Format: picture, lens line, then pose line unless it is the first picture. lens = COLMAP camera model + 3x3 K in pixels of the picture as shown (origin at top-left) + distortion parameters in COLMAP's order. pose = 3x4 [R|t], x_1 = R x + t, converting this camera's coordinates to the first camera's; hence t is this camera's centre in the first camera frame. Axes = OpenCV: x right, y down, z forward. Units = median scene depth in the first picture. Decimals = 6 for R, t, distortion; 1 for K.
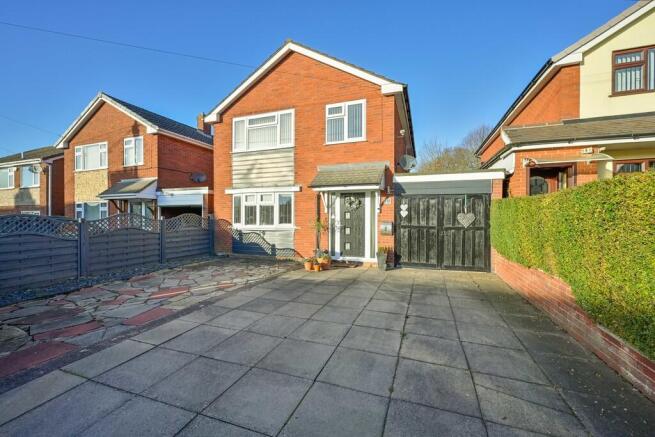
lens RADIAL K [[260.4, 0, 337.1], [0, 260.4, 217.0], [0, 0, 1]] dist [-0.001554, 0.000588]
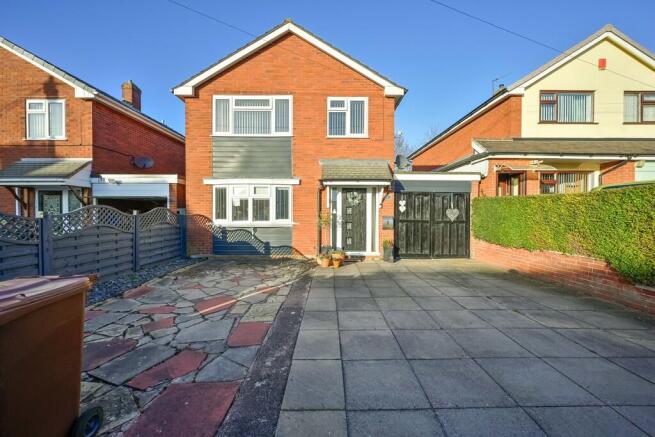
lens RADIAL K [[260.4, 0, 331.2], [0, 260.4, 216.2], [0, 0, 1]] dist [-0.001554, 0.000588]
pose [[0.939329, -0.002717, 0.343006, -0.410207], [0.000039, 0.999969, 0.007815, 0.008982], [-0.343017, -0.007328, 0.939301, 0.089375]]
